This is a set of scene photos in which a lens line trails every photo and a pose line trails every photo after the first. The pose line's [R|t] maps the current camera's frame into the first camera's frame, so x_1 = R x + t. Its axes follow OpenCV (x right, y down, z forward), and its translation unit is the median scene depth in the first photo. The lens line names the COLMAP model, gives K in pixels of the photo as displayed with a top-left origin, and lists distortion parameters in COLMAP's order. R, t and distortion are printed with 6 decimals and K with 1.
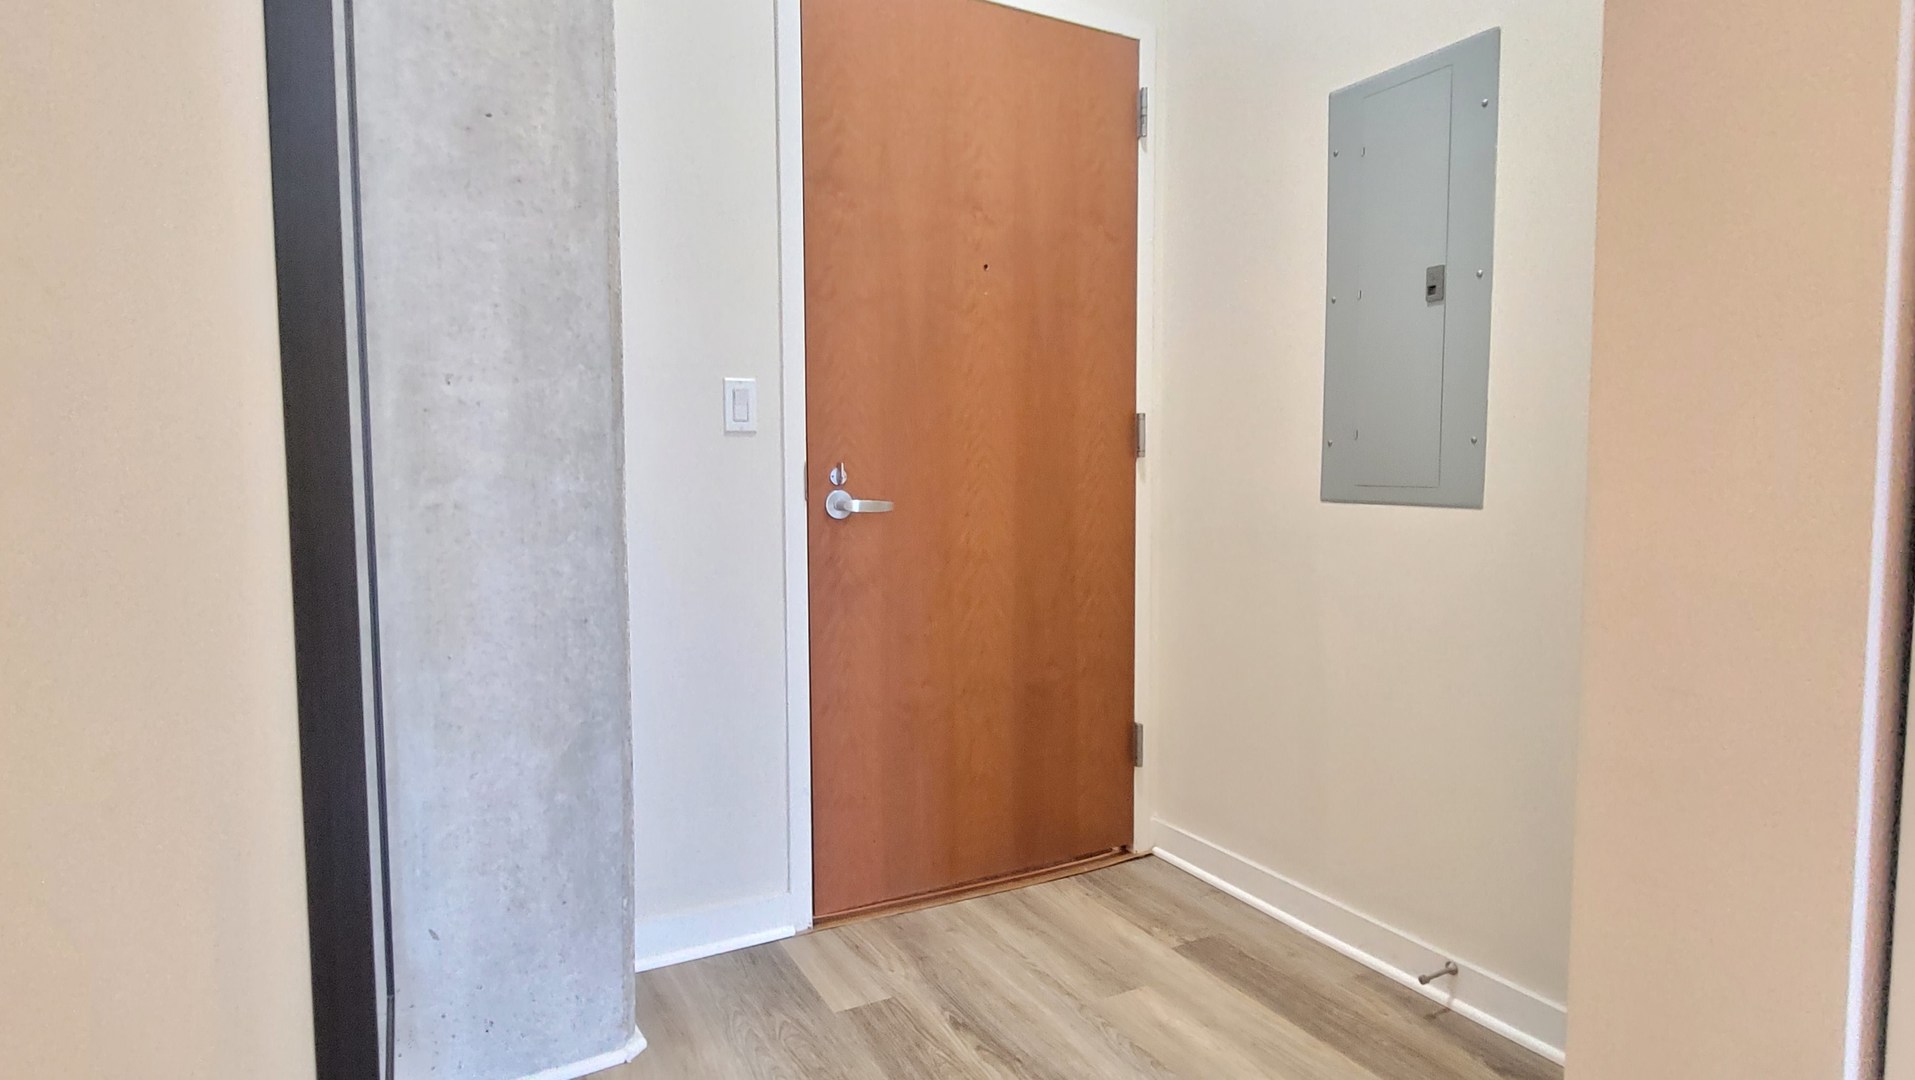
lens RADIAL K [[1006.3, 0, 965.0], [0, 1006.3, 543.3], [0, 0, 1]] dist [-0.006103, -0.000600]
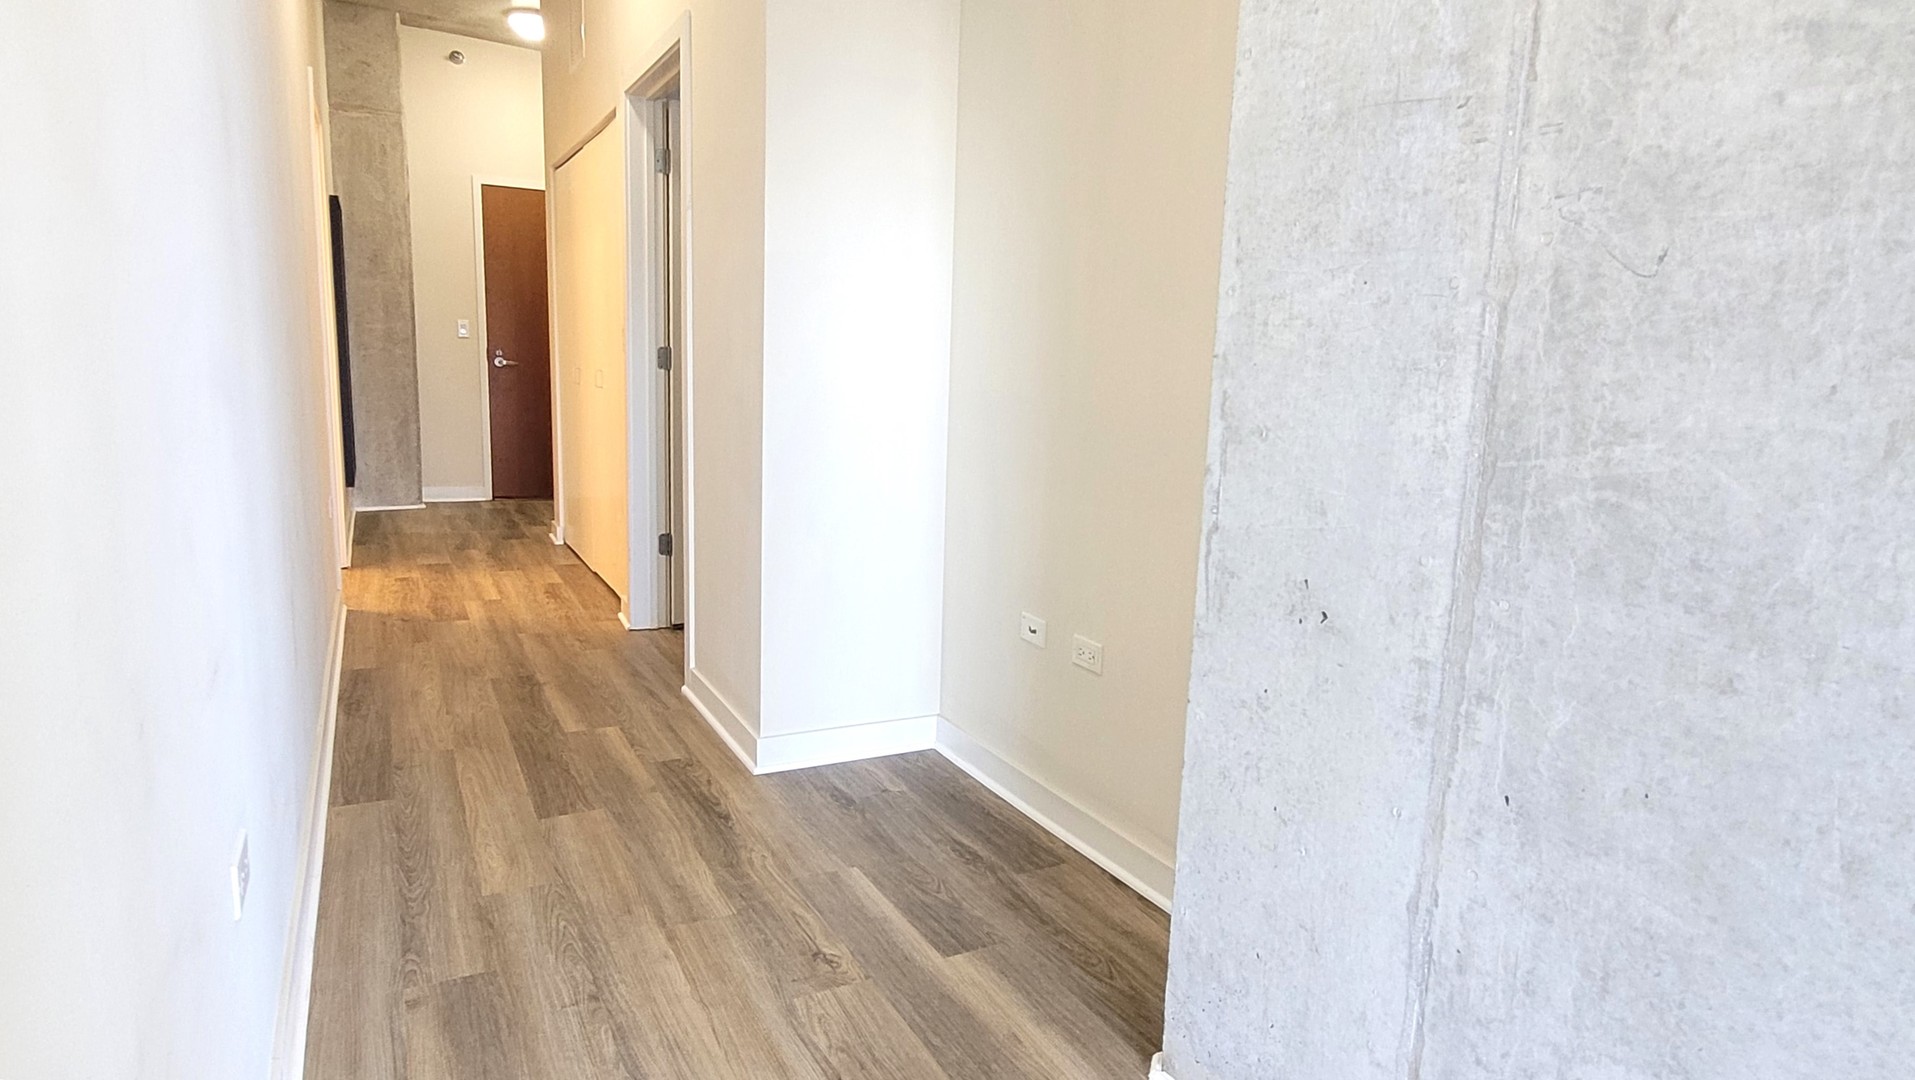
lens RADIAL K [[1006.3, 0, 965.0], [0, 1006.3, 543.3], [0, 0, 1]] dist [-0.006103, -0.000600]
pose [[0.998273, 0.041873, 0.041203, 1.569583], [-0.046056, 0.993250, 0.106461, 0.155852], [-0.036467, -0.108175, 0.993463, -2.853745]]
